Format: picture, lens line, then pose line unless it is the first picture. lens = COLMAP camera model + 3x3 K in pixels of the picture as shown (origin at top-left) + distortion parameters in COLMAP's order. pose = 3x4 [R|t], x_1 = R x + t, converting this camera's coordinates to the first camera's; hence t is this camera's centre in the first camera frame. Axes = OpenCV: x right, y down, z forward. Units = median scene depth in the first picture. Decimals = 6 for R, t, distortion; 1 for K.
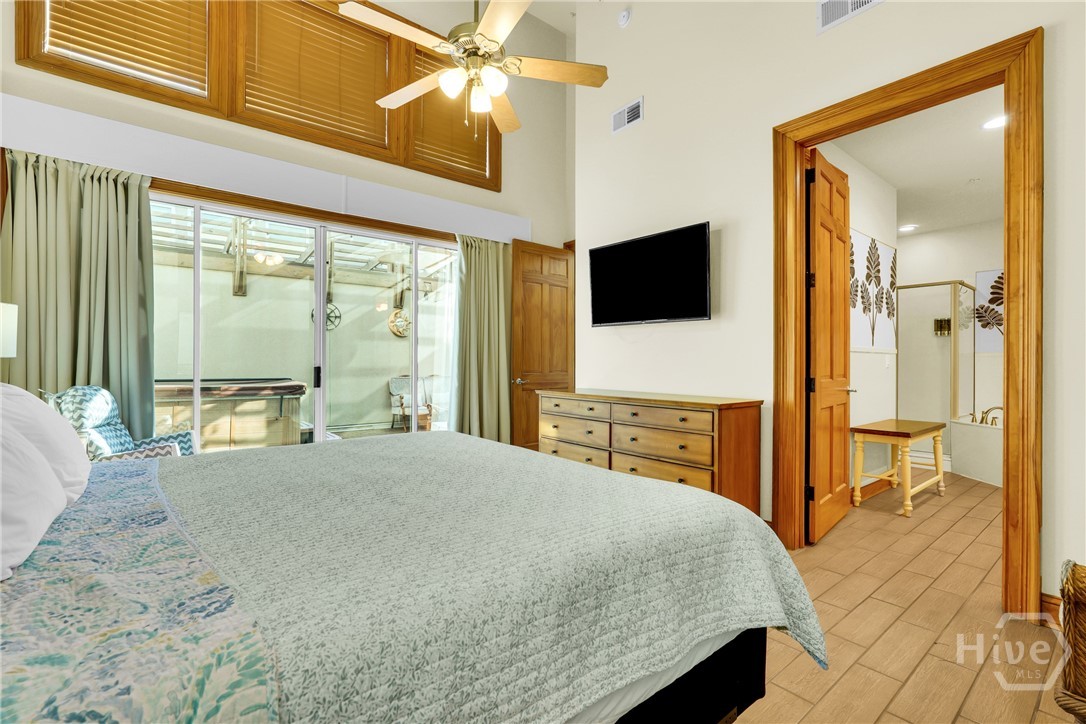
lens RADIAL K [[492.5, 0, 537.7], [0, 492.5, 363.3], [0, 0, 1]] dist [-0.000779, 0.000093]
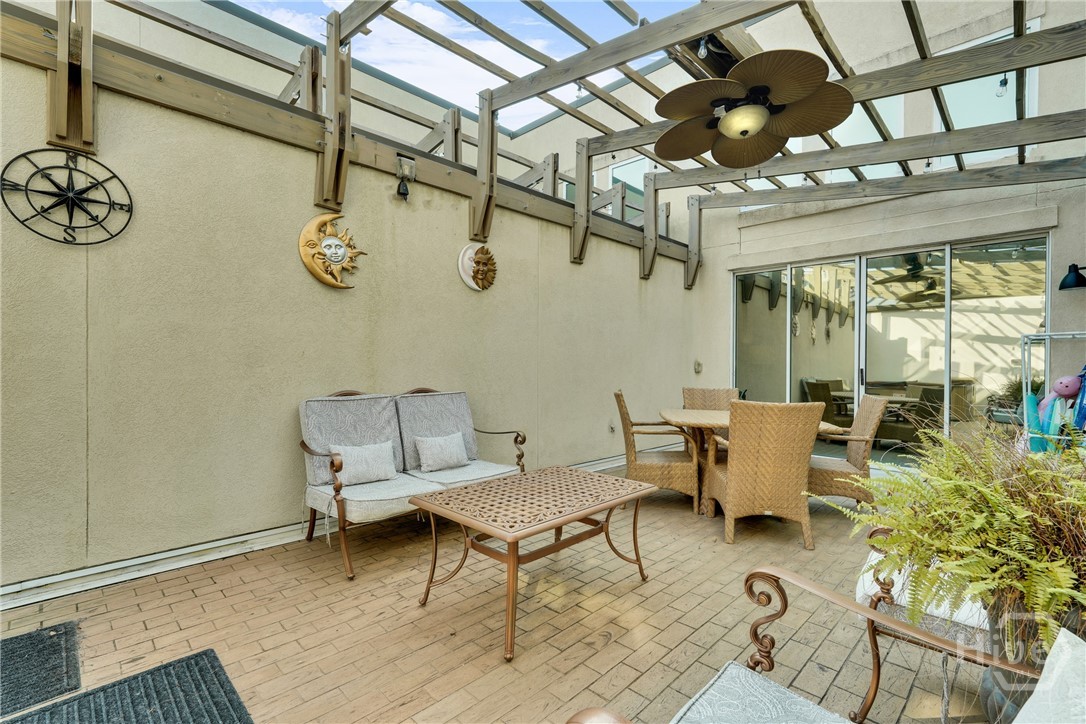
lens RADIAL K [[492.5, 0, 541.7], [0, 492.5, 367.0], [0, 0, 1]] dist [-0.000779, 0.000093]
pose [[0.993461, 0.006029, 0.114016, -0.267992], [-0.006443, 0.999974, 0.003259, 0.004741], [-0.113993, -0.003972, 0.993474, 0.991719]]
